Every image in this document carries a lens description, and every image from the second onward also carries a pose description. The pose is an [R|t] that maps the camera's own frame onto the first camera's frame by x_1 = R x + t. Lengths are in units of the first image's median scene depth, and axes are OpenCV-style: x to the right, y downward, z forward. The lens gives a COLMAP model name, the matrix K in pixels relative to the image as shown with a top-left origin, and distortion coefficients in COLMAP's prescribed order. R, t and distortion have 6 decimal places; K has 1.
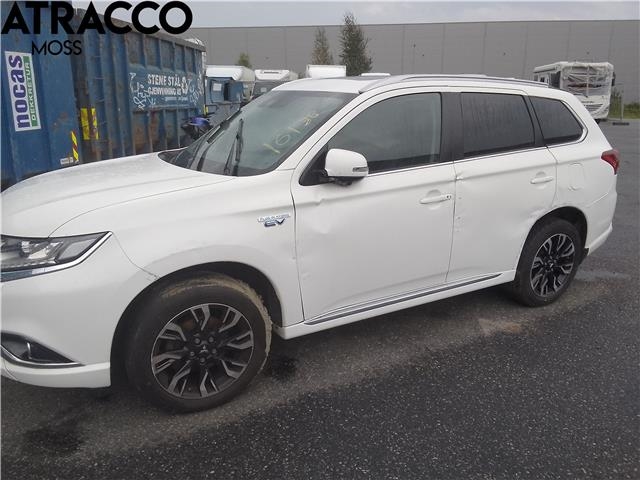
lens RADIAL K [[506.5, 0, 320.0], [0, 506.5, 240.0], [0, 0, 1]] dist [0.067058, -0.124243]
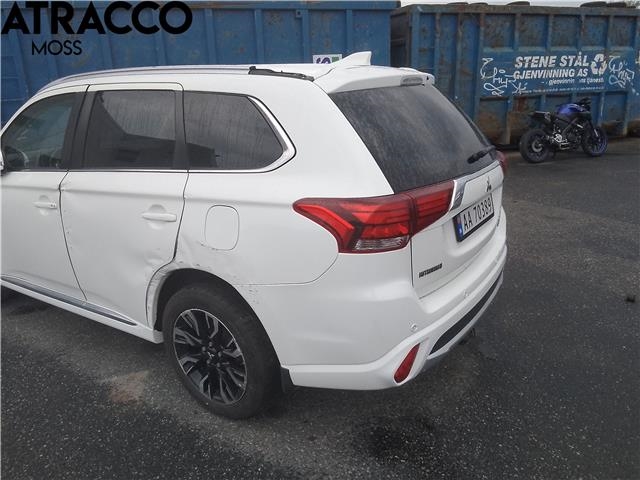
lens RADIAL K [[506.5, 0, 320.0], [0, 506.5, 240.0], [0, 0, 1]] dist [0.067058, -0.124243]
pose [[0.407853, 0.234347, -0.882461, 0.400783], [-0.202096, 0.965698, 0.163047, -0.085711], [0.890401, 0.111842, 0.441224, 0.318262]]
